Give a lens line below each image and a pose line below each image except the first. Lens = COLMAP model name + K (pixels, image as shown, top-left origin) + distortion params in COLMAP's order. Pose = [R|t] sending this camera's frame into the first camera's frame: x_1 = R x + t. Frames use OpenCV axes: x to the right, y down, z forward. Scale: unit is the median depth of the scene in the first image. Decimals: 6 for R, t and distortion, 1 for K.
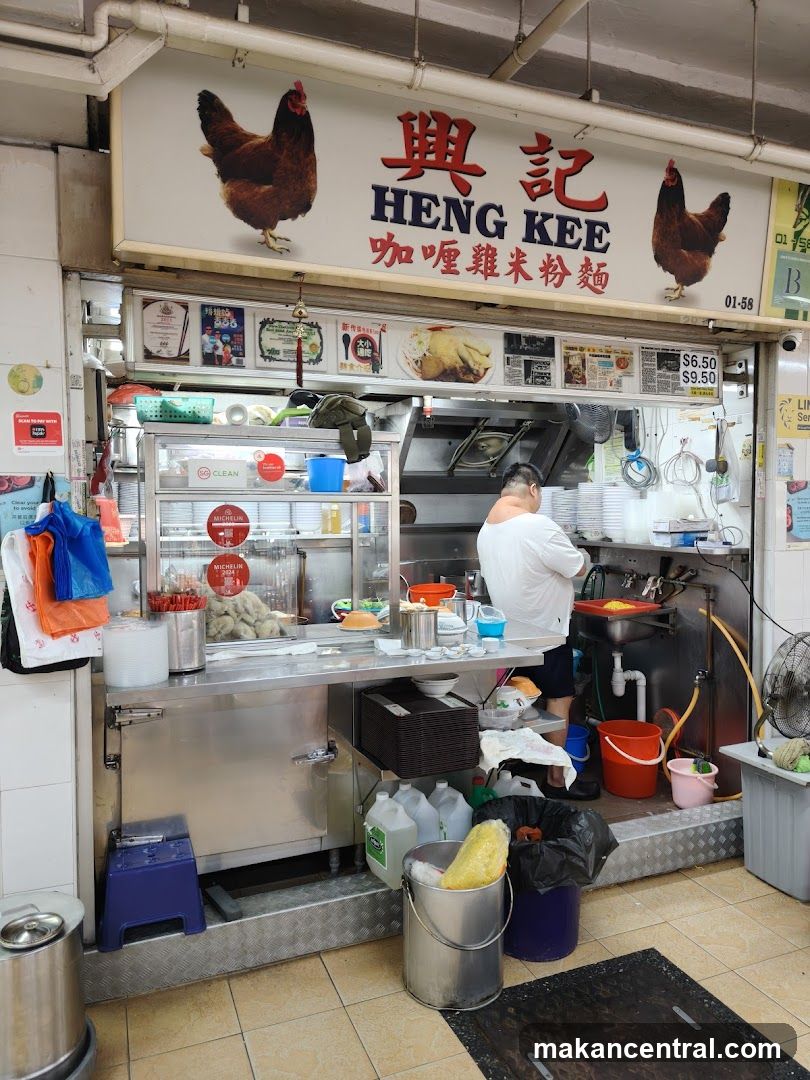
lens RADIAL K [[760.8, 0, 405.0], [0, 760.8, 540.0], [0, 0, 1]] dist [0.000681, -0.000283]
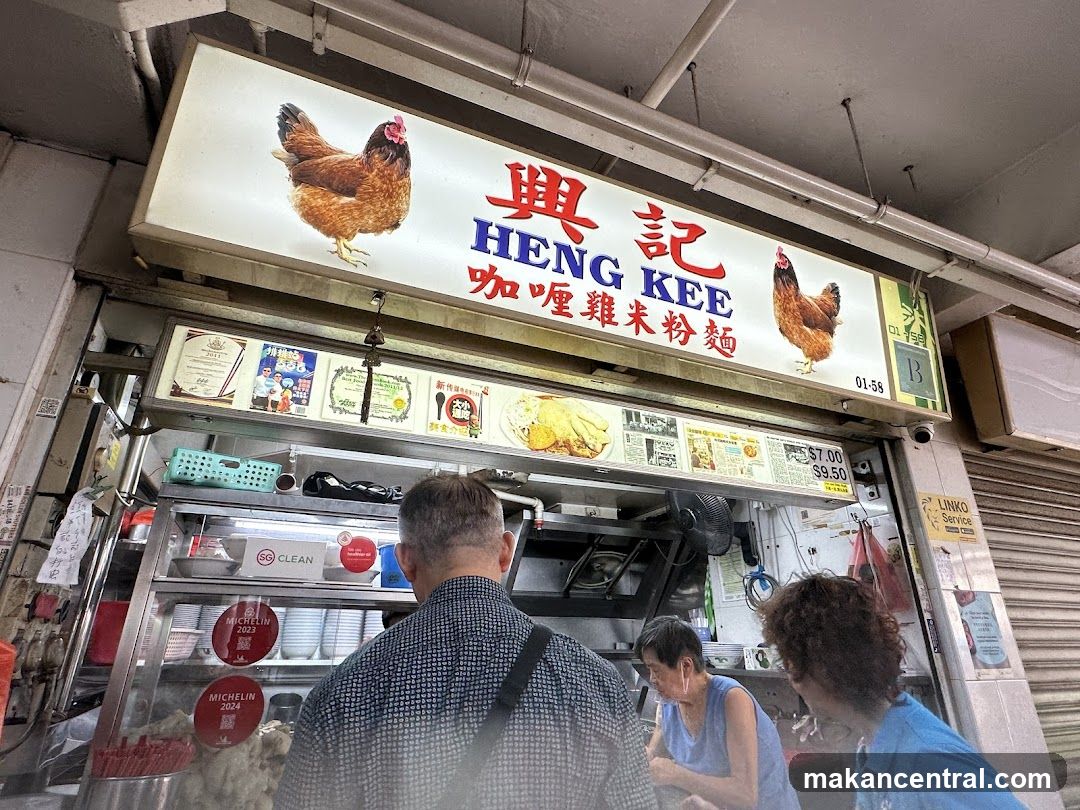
lens RADIAL K [[569.4, 0, 540.0], [0, 569.4, 405.0], [0, 0, 1]] dist [-0.004615, -0.000156]
pose [[0.999622, 0.017204, 0.021435, 0.021624], [-0.006264, 0.901949, -0.431797, 0.017650], [-0.026762, 0.431500, 0.901716, 0.446944]]
